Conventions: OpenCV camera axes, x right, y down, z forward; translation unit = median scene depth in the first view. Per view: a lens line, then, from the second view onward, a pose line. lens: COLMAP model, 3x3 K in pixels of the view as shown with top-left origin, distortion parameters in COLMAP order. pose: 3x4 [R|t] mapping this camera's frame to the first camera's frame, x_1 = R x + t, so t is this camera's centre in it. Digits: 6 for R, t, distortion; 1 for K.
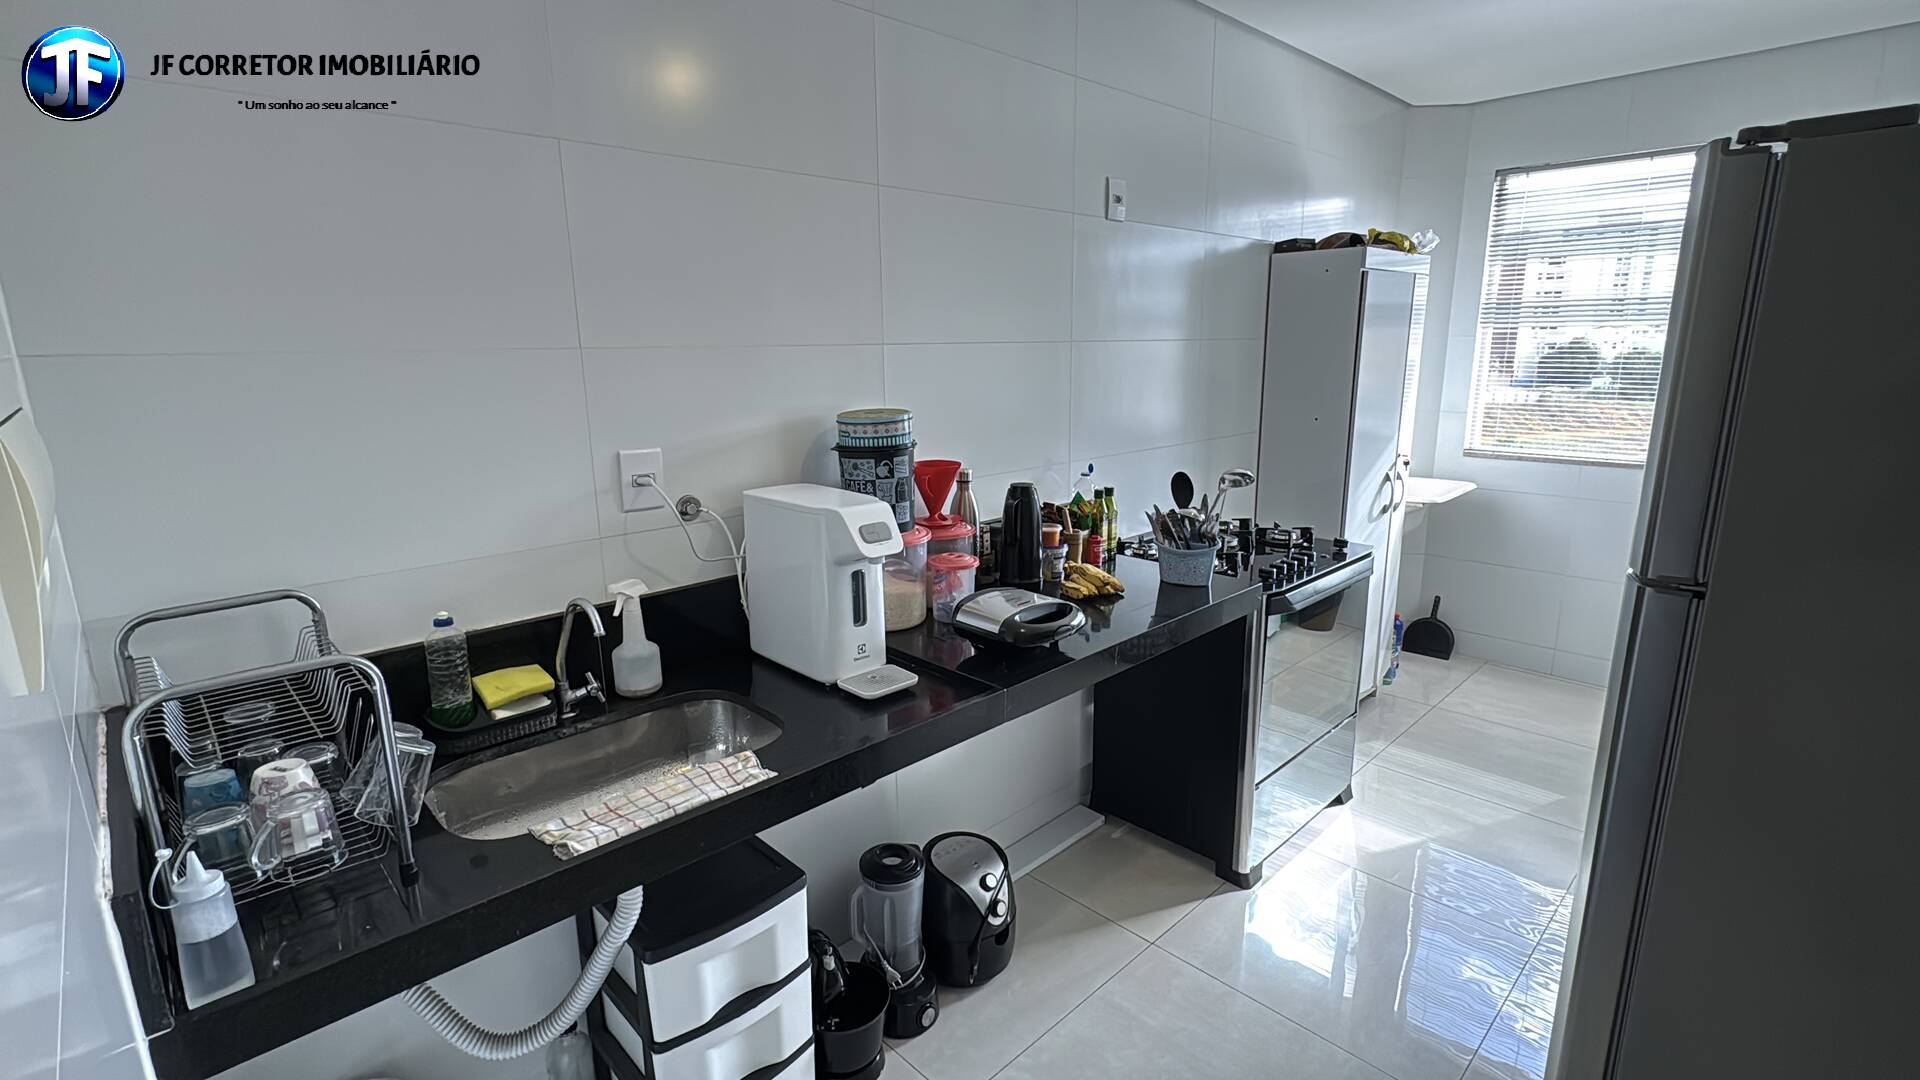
lens RADIAL K [[877.4, 0, 964.0], [0, 877.4, 546.6], [0, 0, 1]] dist [-0.001828, -0.000414]
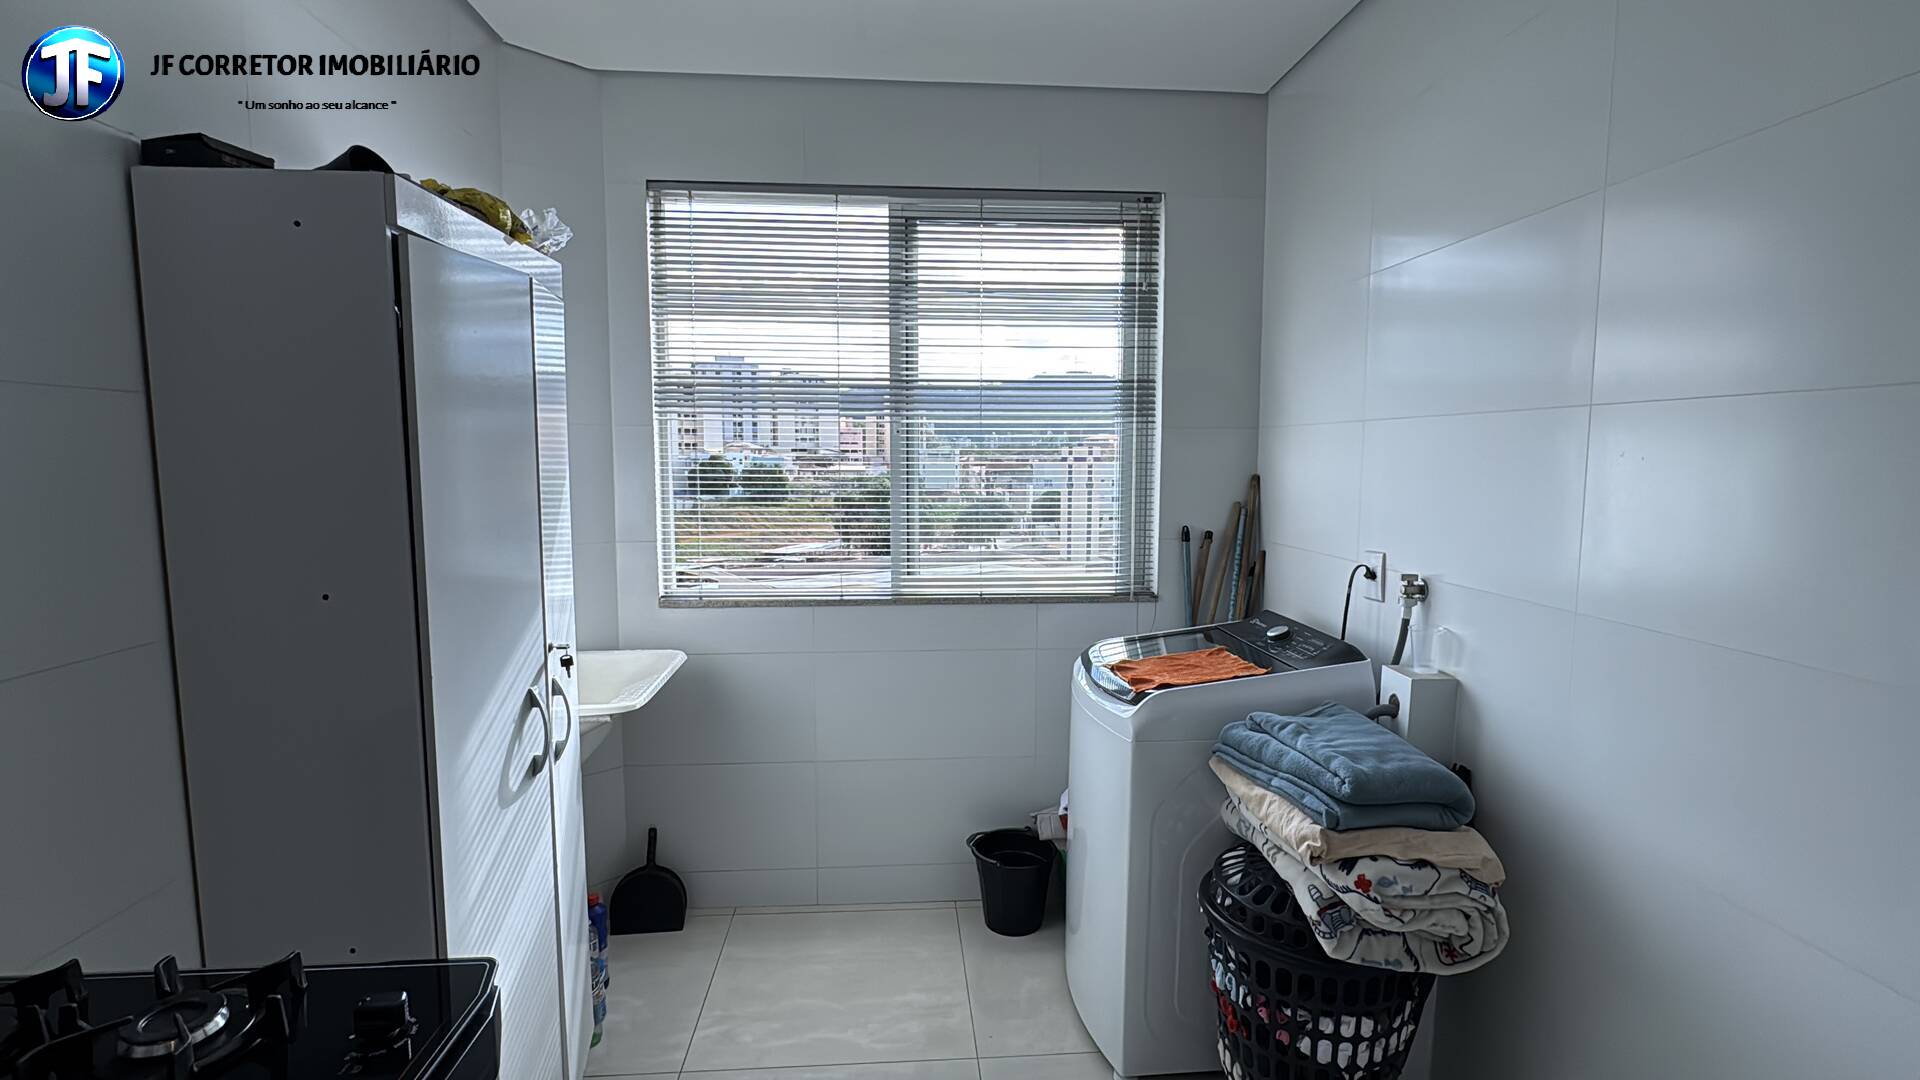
lens RADIAL K [[877.4, 0, 966.1], [0, 877.4, 547.5], [0, 0, 1]] dist [-0.001828, -0.000414]
pose [[0.639364, -0.064065, 0.766231, 0.273277], [0.159252, 0.985948, -0.050449, -0.096188], [-0.752232, 0.154279, 0.640582, 0.504808]]
